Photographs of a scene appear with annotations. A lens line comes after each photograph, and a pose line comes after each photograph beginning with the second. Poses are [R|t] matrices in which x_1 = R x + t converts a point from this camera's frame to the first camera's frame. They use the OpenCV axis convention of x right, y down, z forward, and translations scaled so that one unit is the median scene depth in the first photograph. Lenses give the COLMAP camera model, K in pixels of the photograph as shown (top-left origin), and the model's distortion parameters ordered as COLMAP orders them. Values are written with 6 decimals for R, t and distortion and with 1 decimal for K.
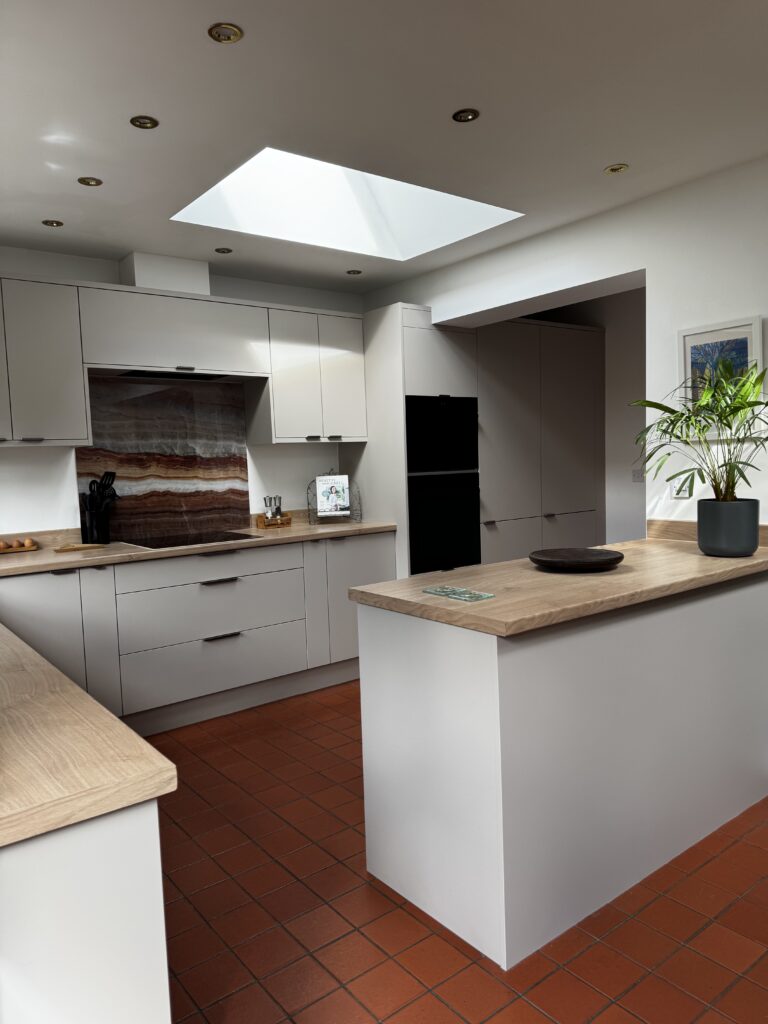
lens RADIAL K [[713.2, 0, 390.7], [0, 713.2, 514.4], [0, 0, 1]] dist [0.151559, -0.278729]
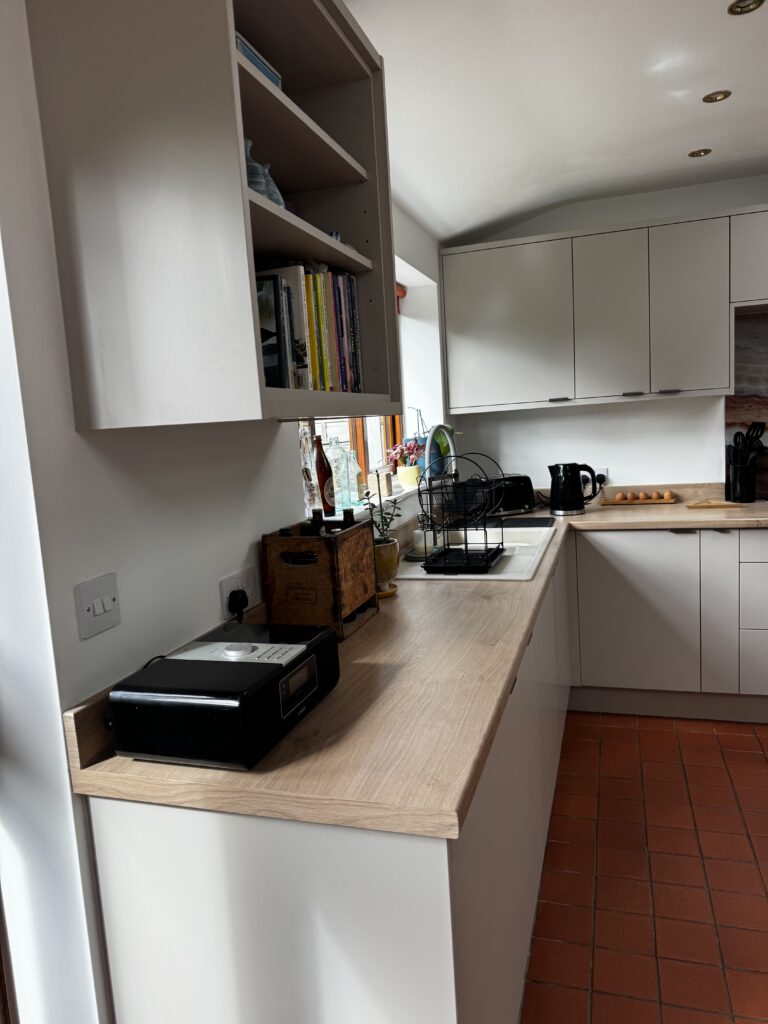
lens RADIAL K [[721.6, 0, 386.7], [0, 721.6, 507.0], [0, 0, 1]] dist [0.148494, -0.285045]
pose [[0.567419, 0.097119, -0.817682, 0.090570], [-0.024526, 0.994573, 0.101109, -0.031761], [0.823064, -0.037317, 0.566721, 0.100769]]
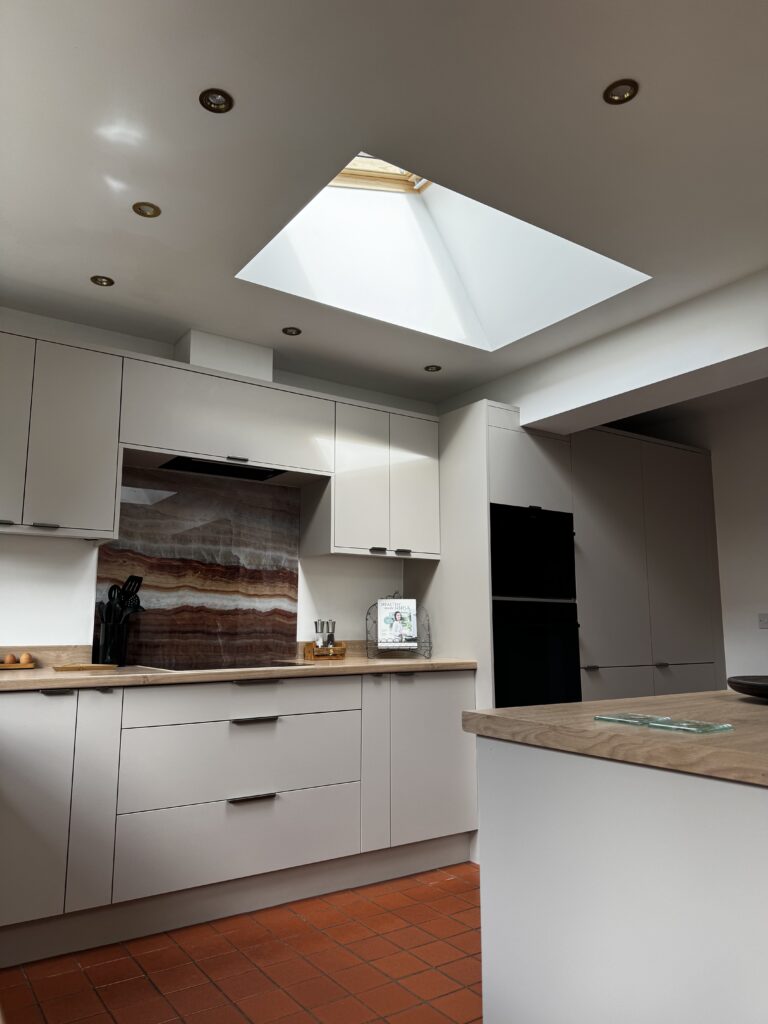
lens RADIAL K [[713.6, 0, 379.8], [0, 713.6, 514.4], [0, 0, 1]] dist [0.152445, -0.279403]
pose [[0.997249, 0.024889, -0.069822, -0.050409], [-0.040408, 0.972214, -0.230579, 0.046342], [0.062143, 0.232766, 0.970545, 0.184139]]
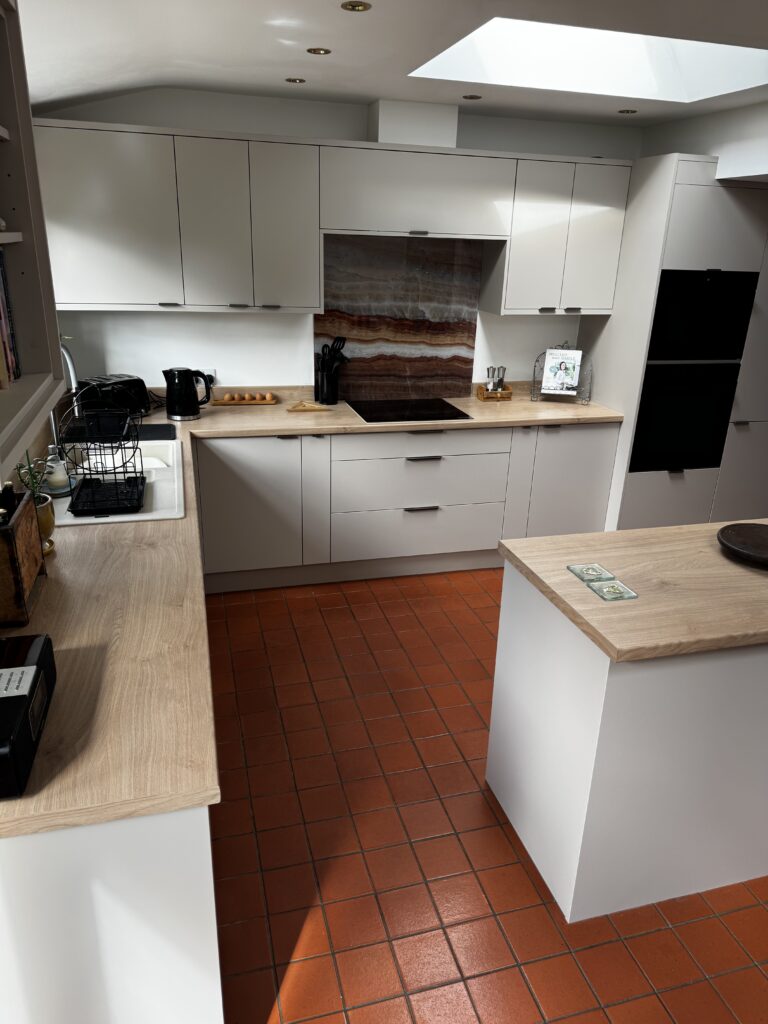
lens RADIAL K [[713.2, 0, 390.7], [0, 713.2, 514.4], [0, 0, 1]] dist [0.151559, -0.278729]
pose [[0.922027, 0.196539, -0.333526, 0.070005], [-0.095497, 0.950389, 0.296041, -0.116548], [0.375163, -0.241107, 0.895053, 0.029520]]
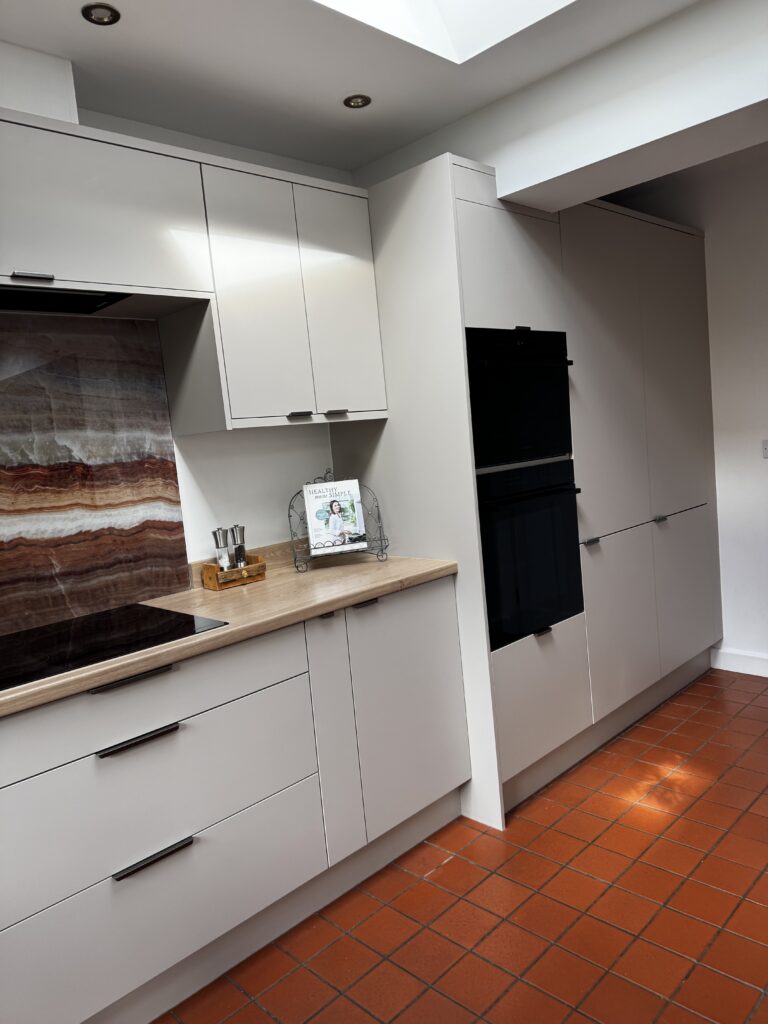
lens RADIAL K [[721.6, 0, 386.7], [0, 721.6, 507.0], [0, 0, 1]] dist [0.148494, -0.285045]
pose [[0.991978, -0.068549, 0.106207, -0.109074], [0.067183, 0.997606, 0.016393, -0.044283], [-0.107077, -0.009126, 0.994209, 0.463051]]
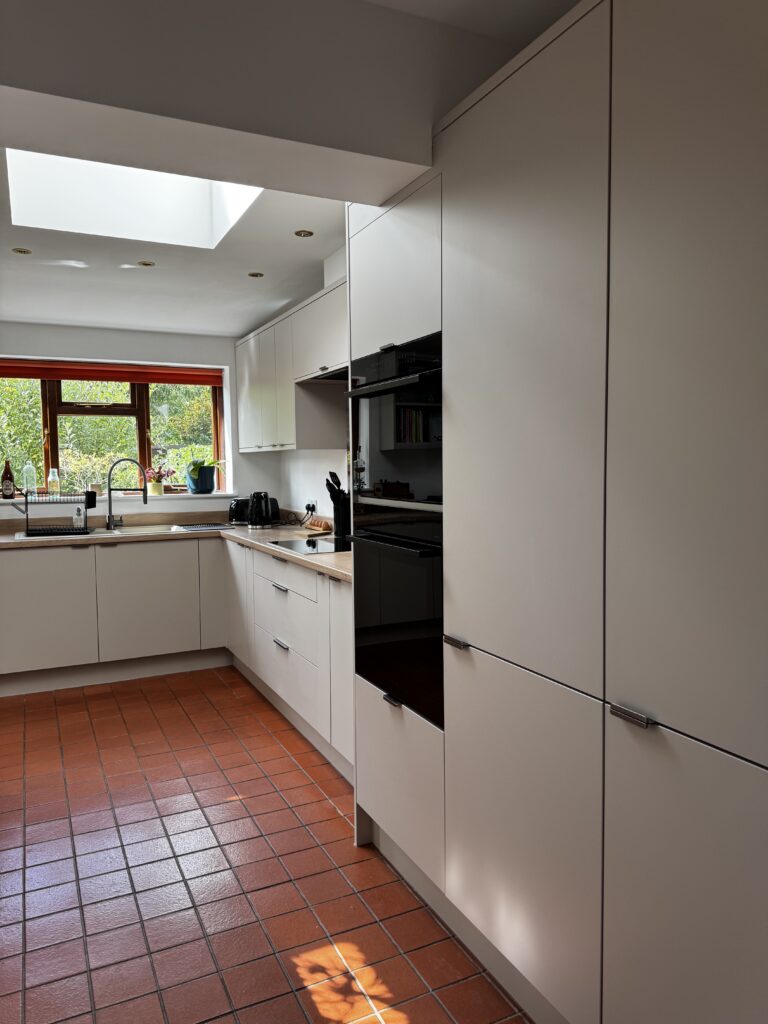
lens RADIAL K [[713.2, 0, 390.7], [0, 713.2, 514.4], [0, 0, 1]] dist [0.151559, -0.278729]
pose [[-0.201856, 0.106627, -0.973594, 0.599950], [-0.059964, 0.990846, 0.120949, -0.118814], [0.977578, 0.082794, -0.193614, 1.175116]]
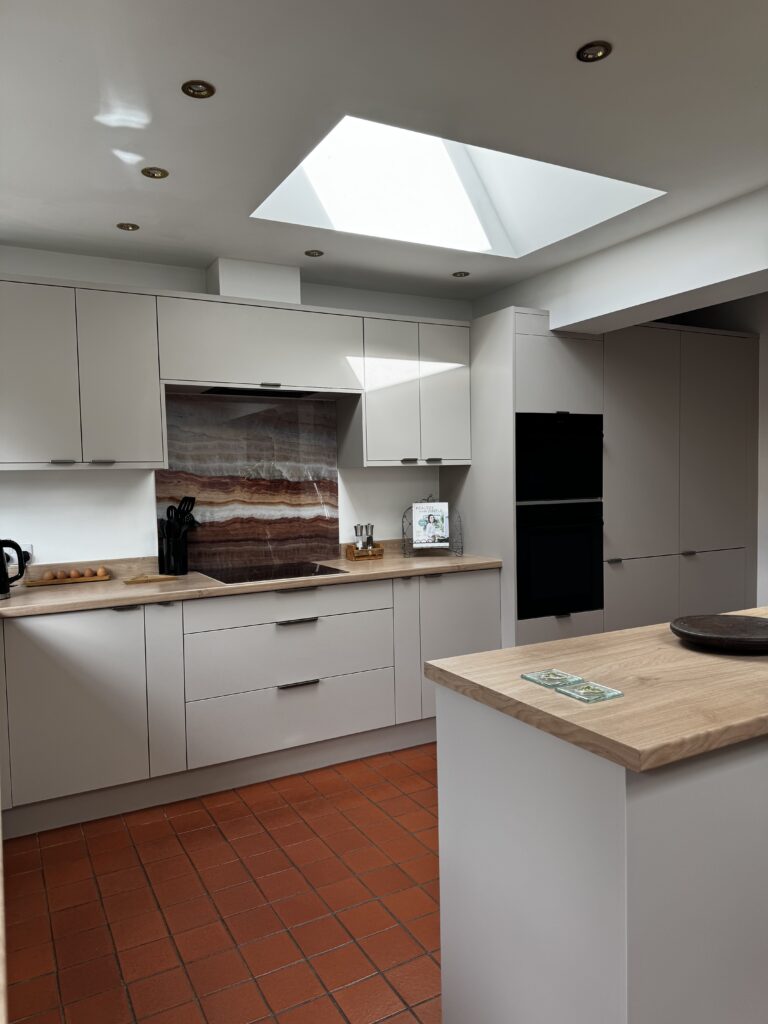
lens RADIAL K [[713.2, 0, 390.7], [0, 713.2, 514.4], [0, 0, 1]] dist [0.151559, -0.278729]
pose [[0.986604, 0.022418, -0.161587, 0.014637], [-0.026059, 0.999451, -0.020447, -0.021751], [0.161040, 0.024384, 0.986647, 0.121061]]
